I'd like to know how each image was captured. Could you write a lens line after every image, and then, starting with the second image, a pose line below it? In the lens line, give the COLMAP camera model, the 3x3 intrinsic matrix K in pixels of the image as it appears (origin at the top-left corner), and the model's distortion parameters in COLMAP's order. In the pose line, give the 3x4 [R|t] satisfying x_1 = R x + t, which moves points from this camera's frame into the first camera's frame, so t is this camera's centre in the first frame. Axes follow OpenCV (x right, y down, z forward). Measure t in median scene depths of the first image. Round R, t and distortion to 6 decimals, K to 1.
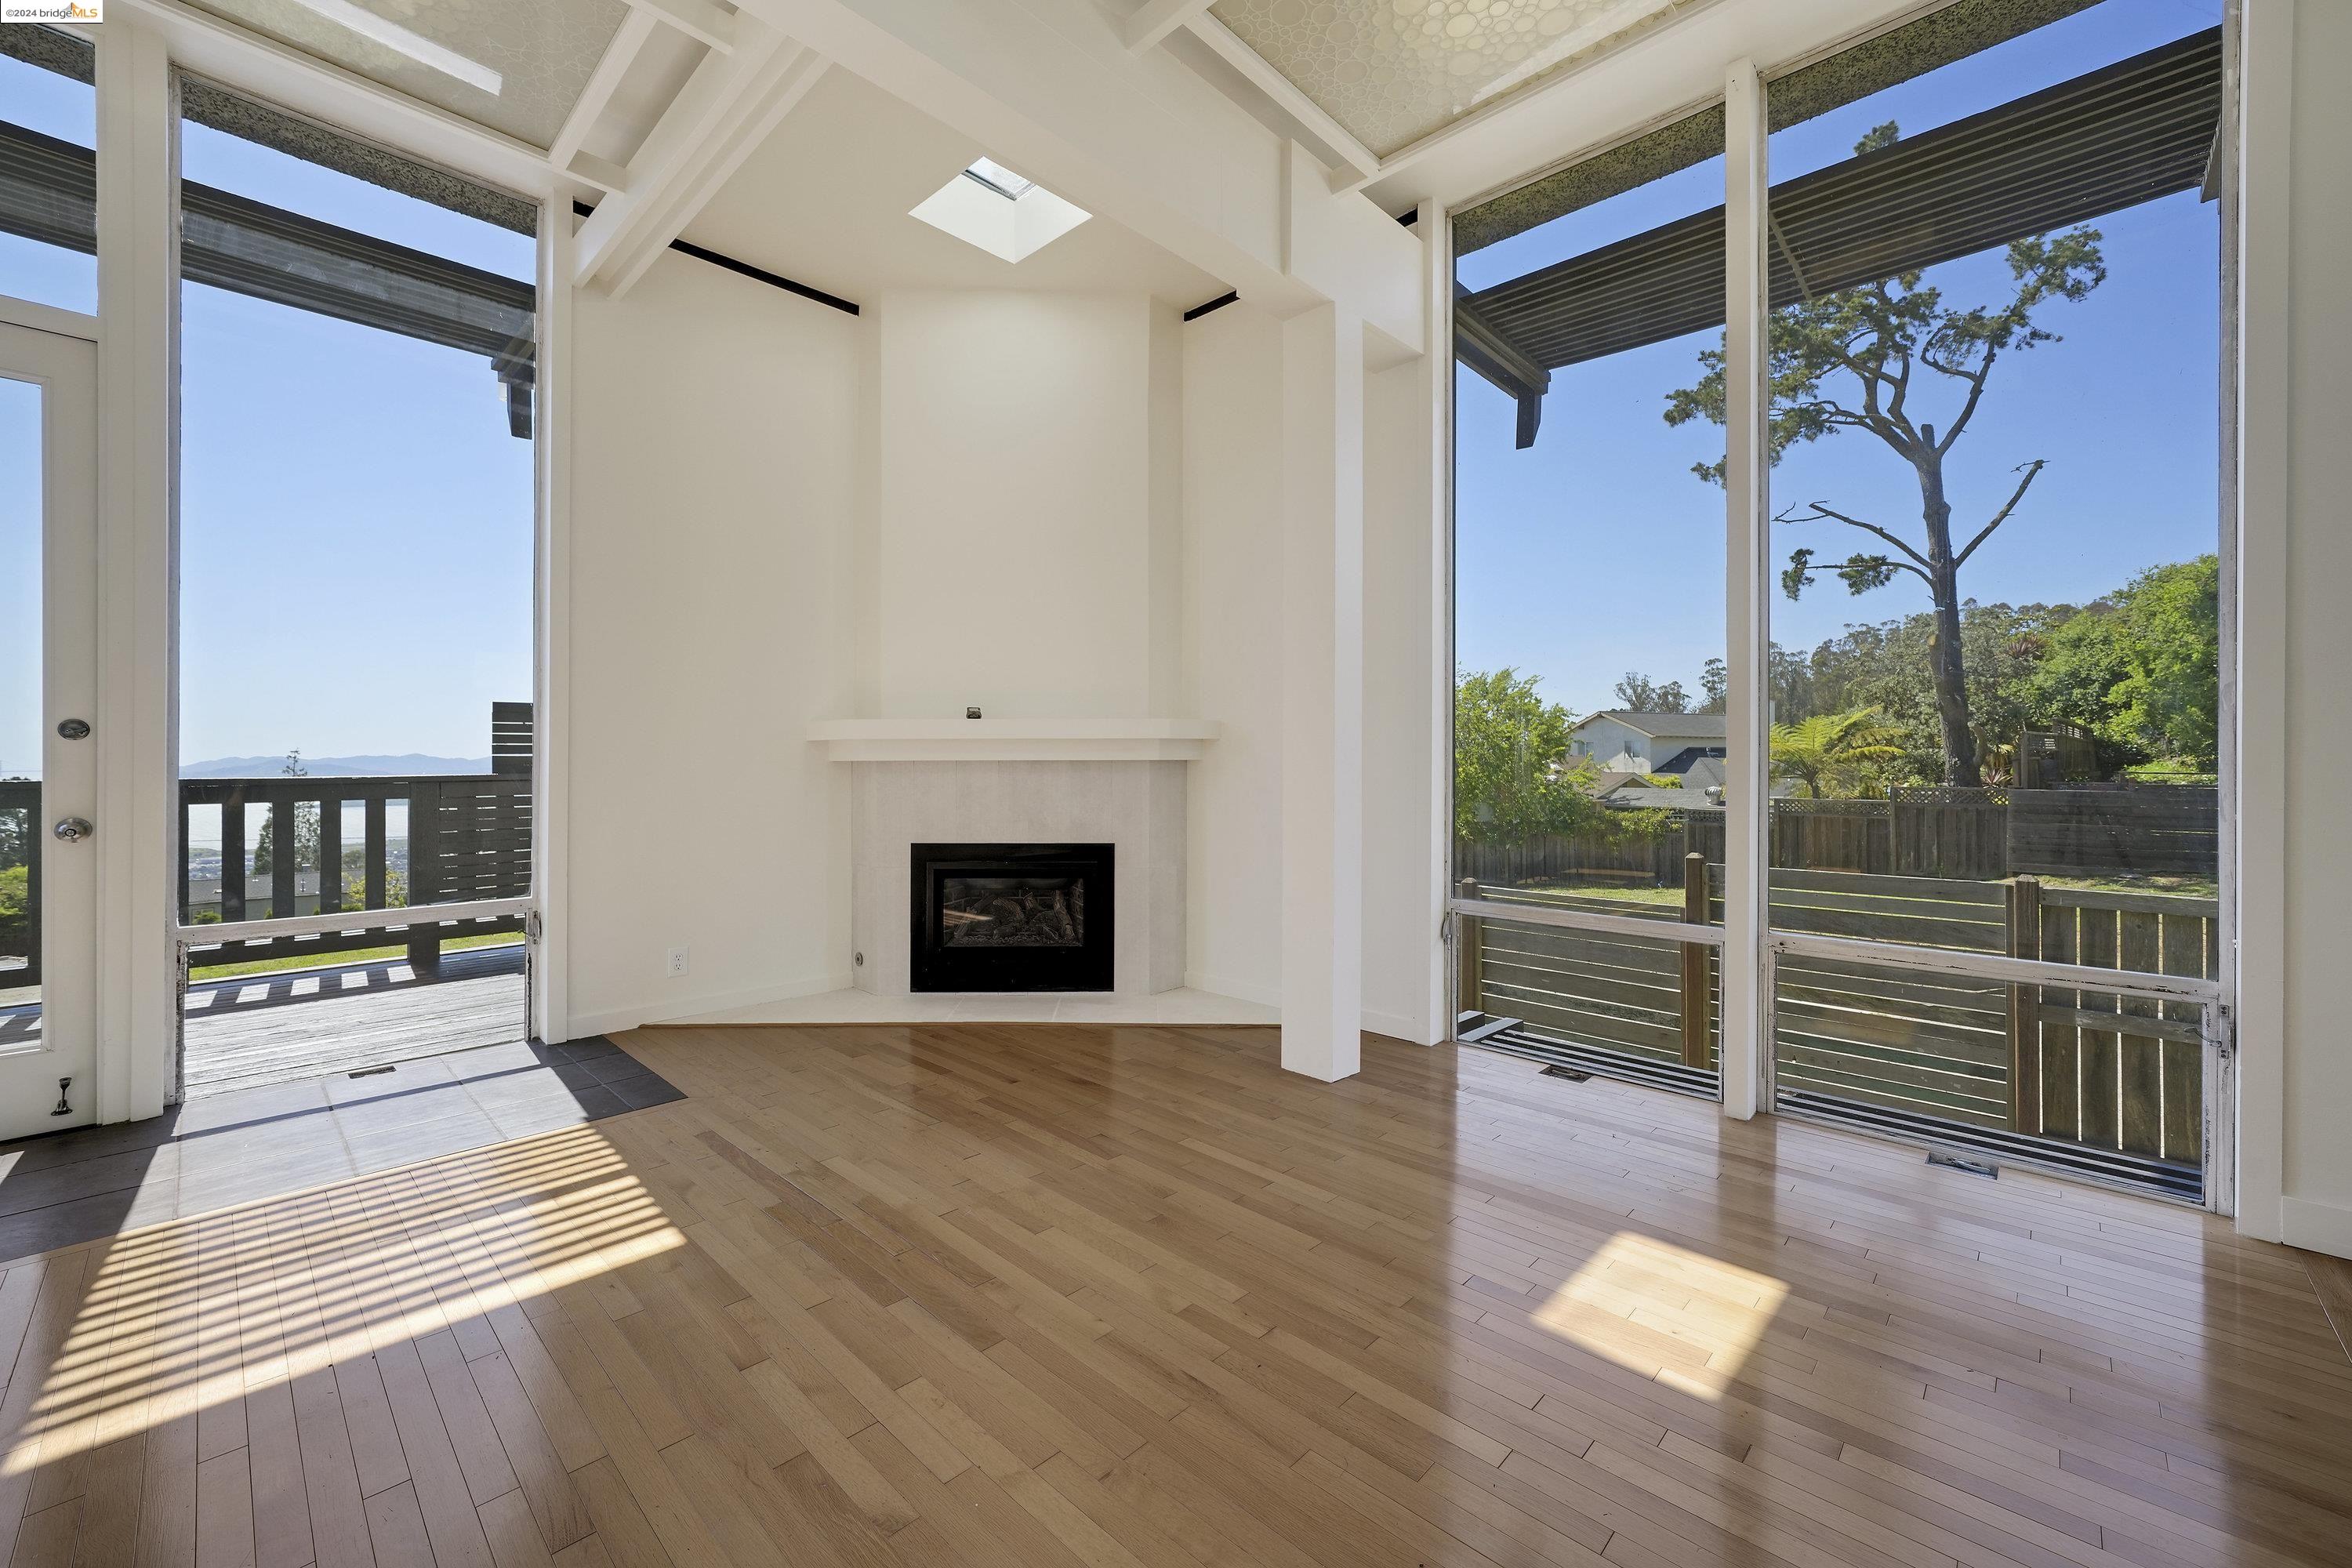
lens RADIAL K [[929.0, 0, 1176.0], [0, 929.0, 784.0], [0, 0, 1]] dist [-0.000674, -0.000054]
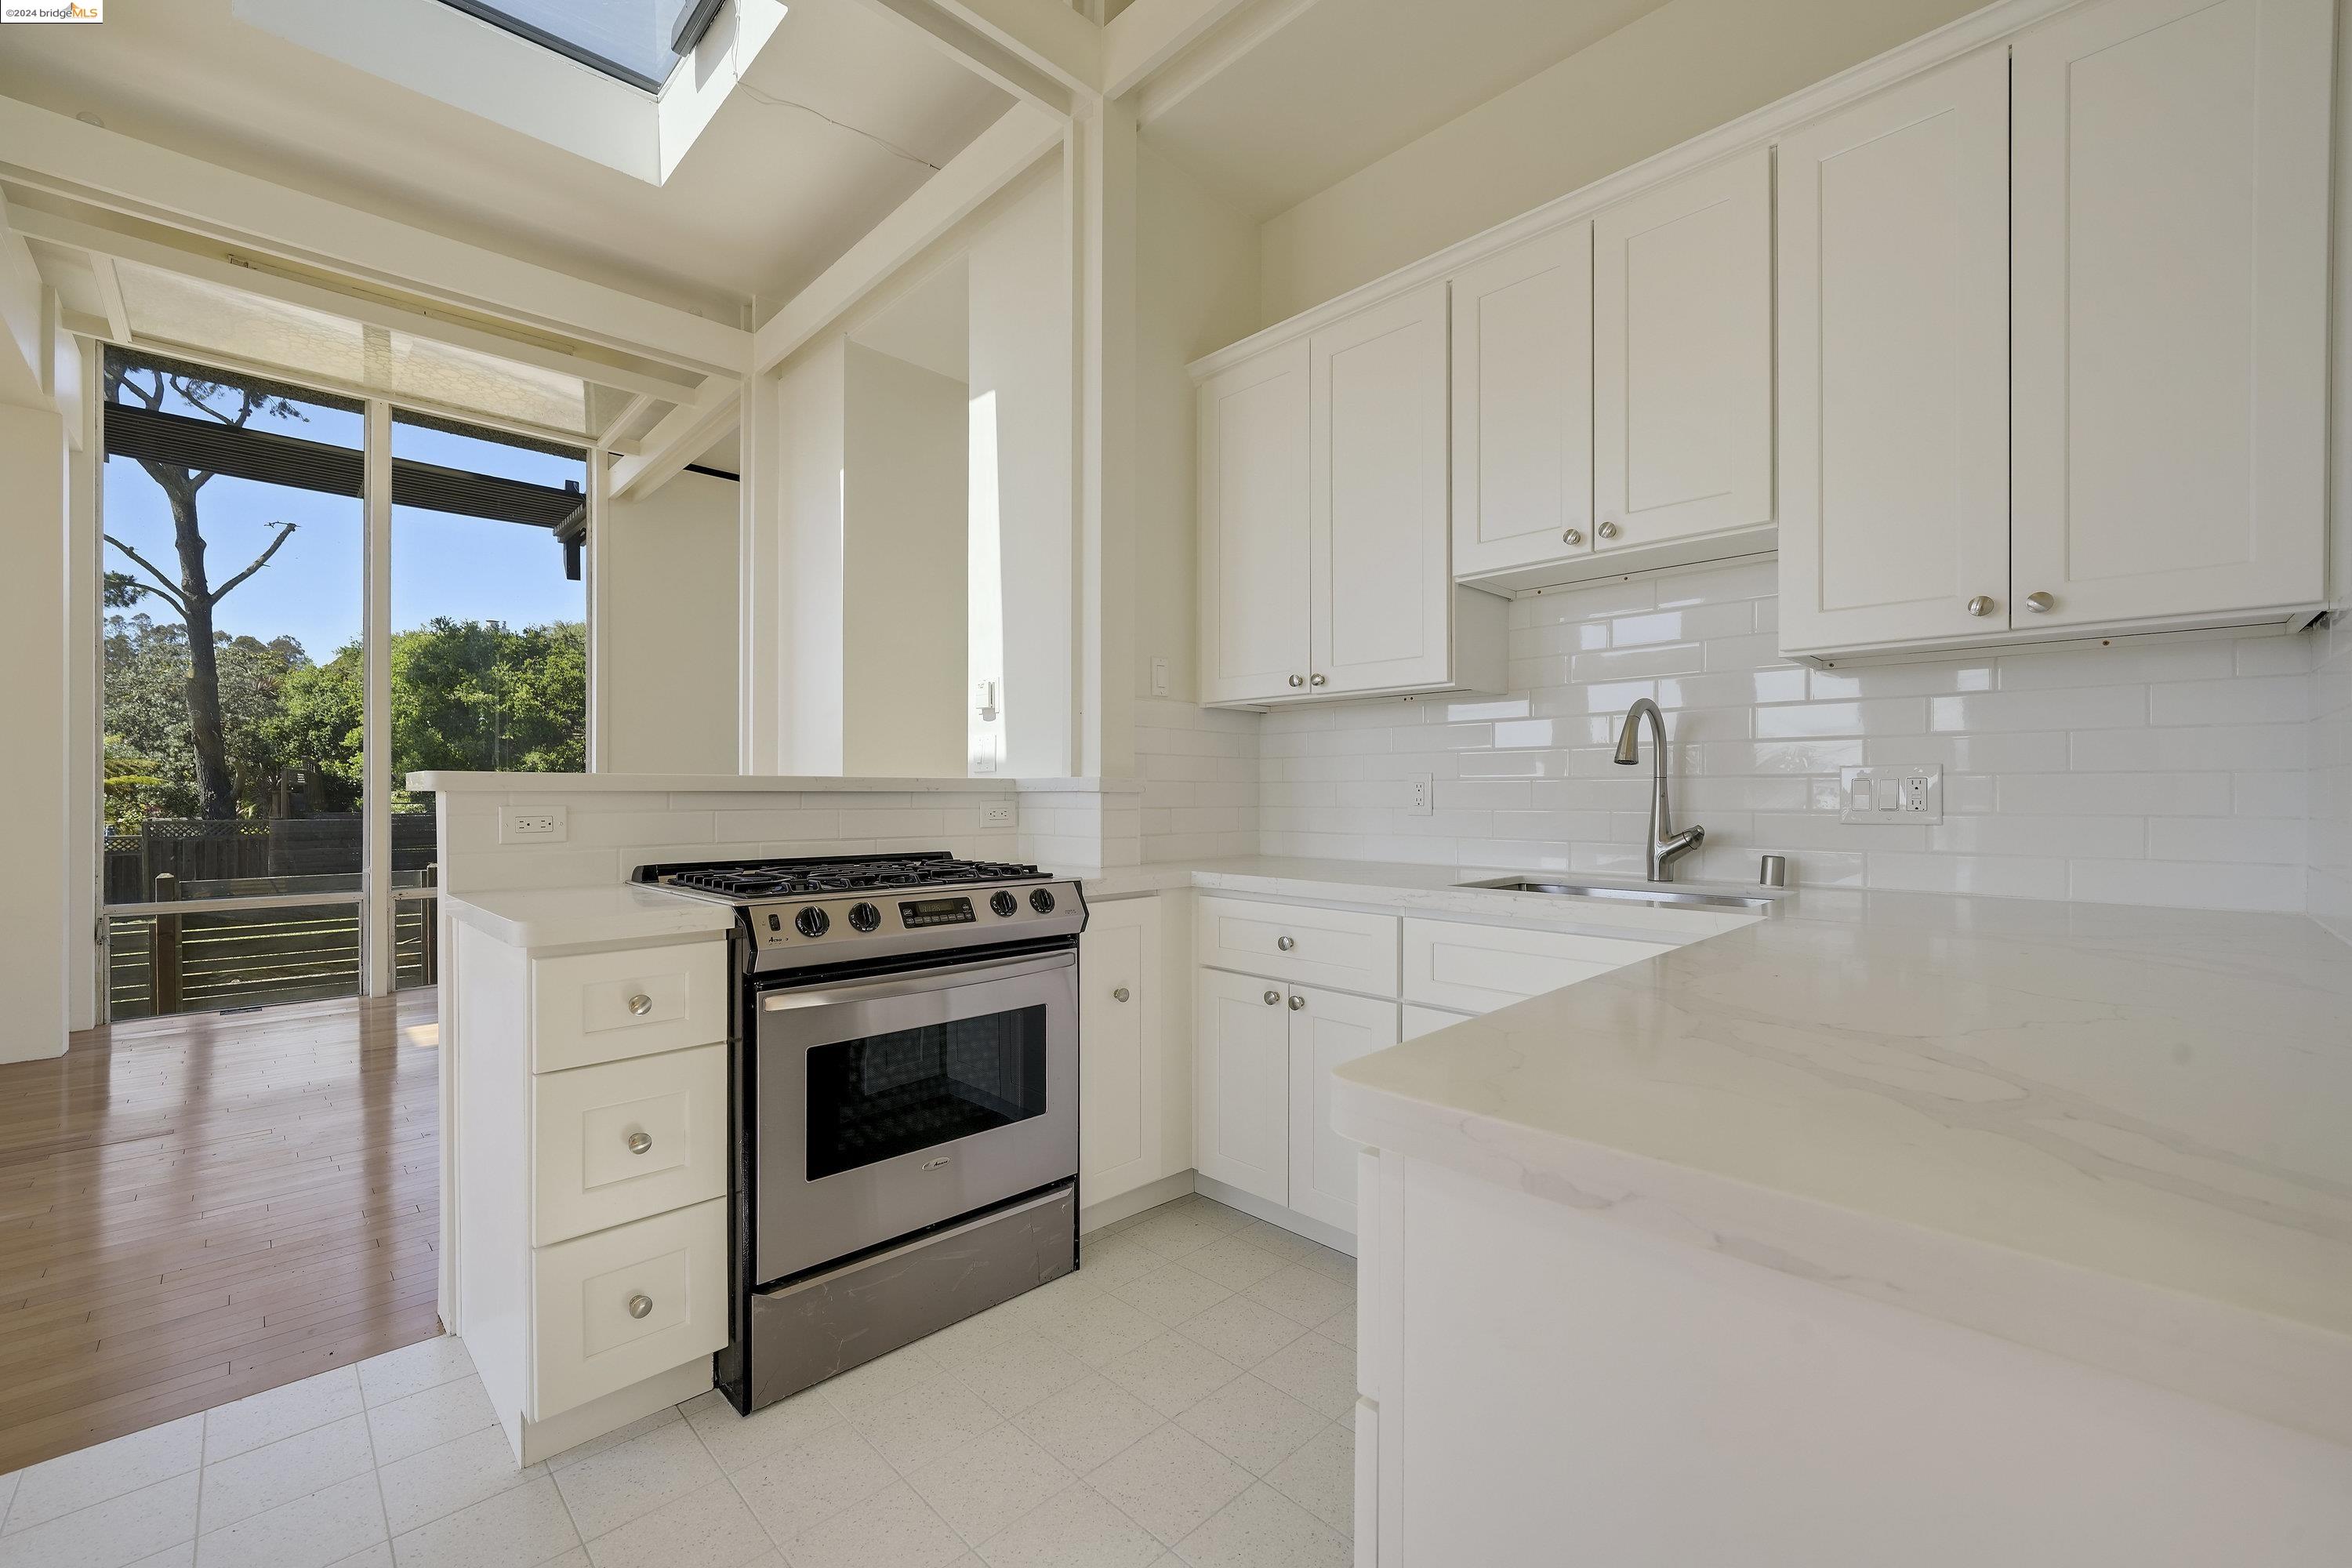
lens RADIAL K [[973.4, 0, 1176.0], [0, 973.4, 784.0], [0, 0, 1]] dist [0.000993, 0.000071]
pose [[0.037605, 0.016597, 0.999155, -0.175474], [0.020966, 0.999629, -0.017394, 0.003380], [-0.999073, 0.021602, 0.037243, -0.083897]]
